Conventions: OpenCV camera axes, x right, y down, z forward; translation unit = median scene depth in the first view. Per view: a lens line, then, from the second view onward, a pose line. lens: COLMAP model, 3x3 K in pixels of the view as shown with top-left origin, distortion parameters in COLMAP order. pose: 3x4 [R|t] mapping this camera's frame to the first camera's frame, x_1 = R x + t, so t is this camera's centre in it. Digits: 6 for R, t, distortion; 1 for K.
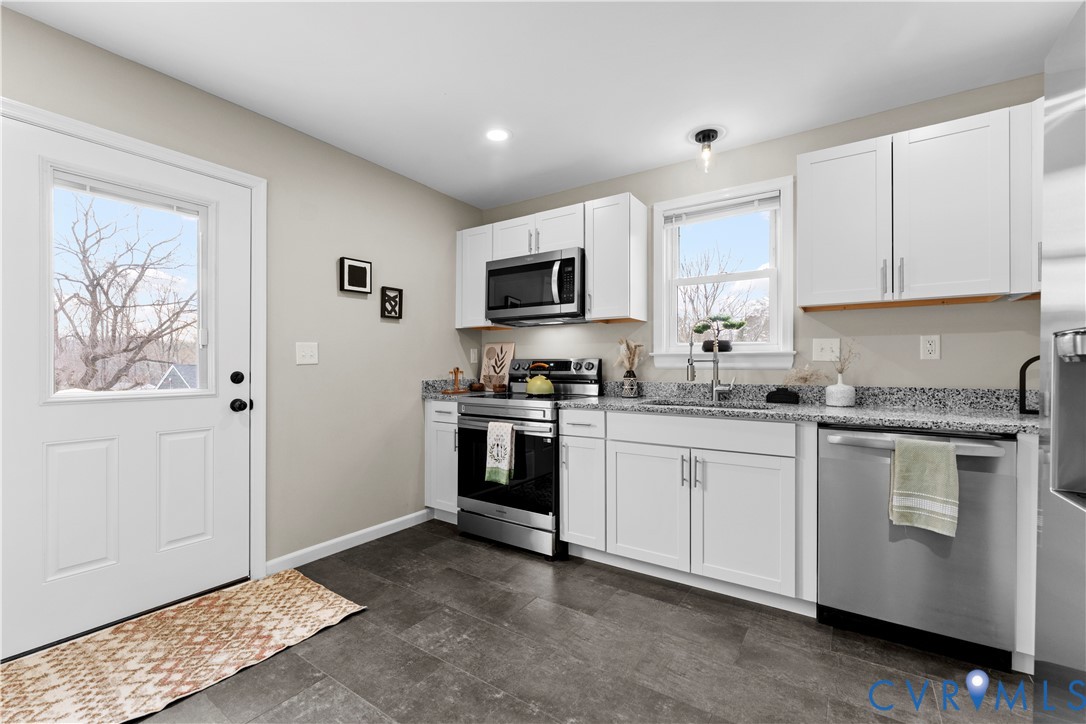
lens RADIAL K [[467.5, 0, 535.7], [0, 467.5, 366.8], [0, 0, 1]] dist [0.000603, 0.000131]
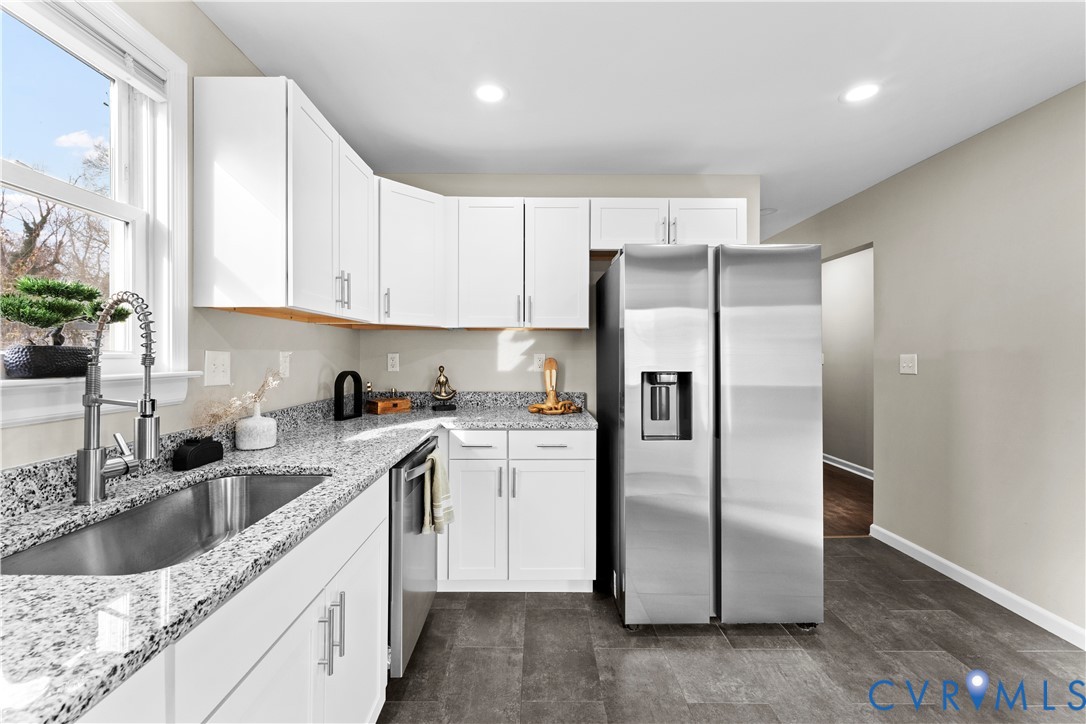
lens RADIAL K [[445.7, 0, 541.2], [0, 445.7, 353.8], [0, 0, 1]] dist [0.002510, 0.000278]
pose [[-0.568799, 0.000661, 0.822477, -0.165899], [-0.000604, 0.999999, -0.001222, -0.060890], [-0.822477, -0.001192, -0.568798, 1.065685]]
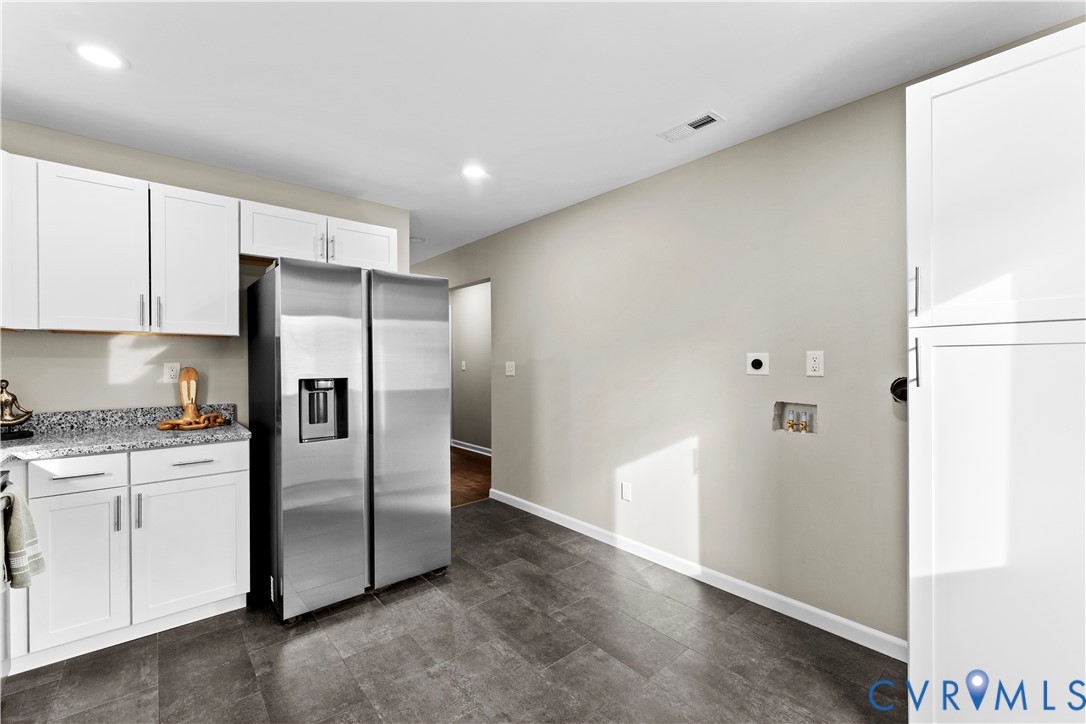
lens RADIAL K [[451.3, 0, 532.4], [0, 451.3, 363.8], [0, 0, 1]] dist [-0.000176, -0.000026]
pose [[-0.962208, 0.003080, 0.272299, -0.285679], [0.004509, 0.999979, 0.004622, -0.061033], [-0.272280, 0.005675, -0.962201, 1.181686]]
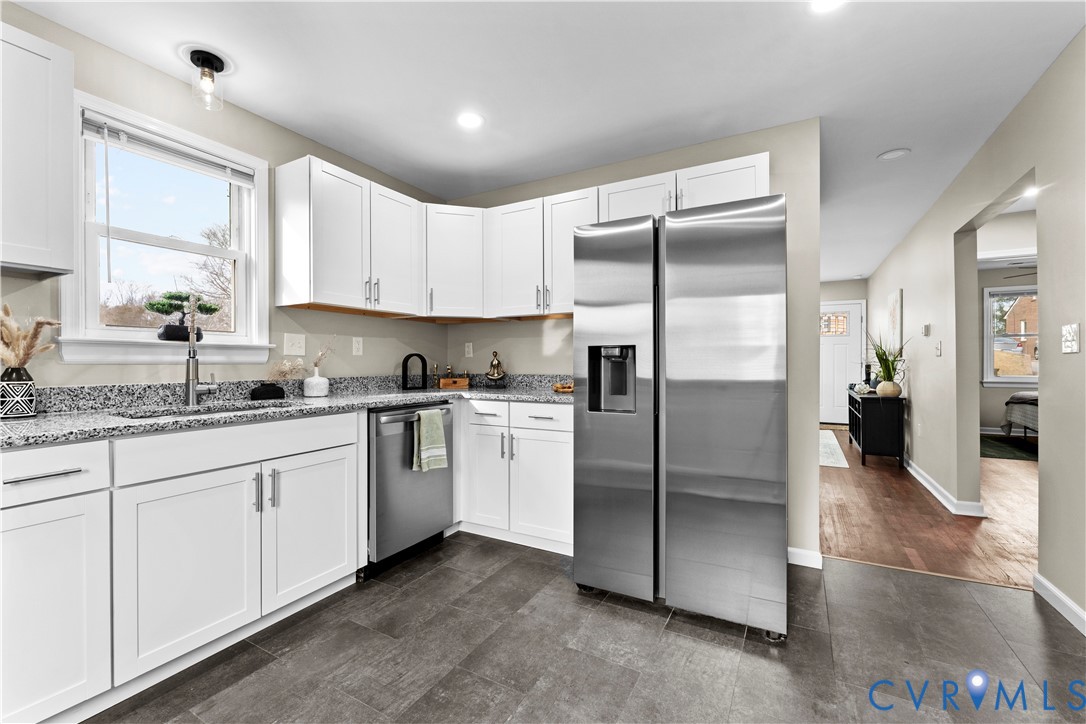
lens RADIAL K [[454.4, 0, 543.0], [0, 454.4, 362.0], [0, 0, 1]] dist [-0.001089, -0.000222]
pose [[-0.090225, 0.000864, 0.995921, -0.483820], [0.003947, 0.999992, -0.000510, 0.005513], [-0.995914, 0.003884, -0.090228, 0.582053]]
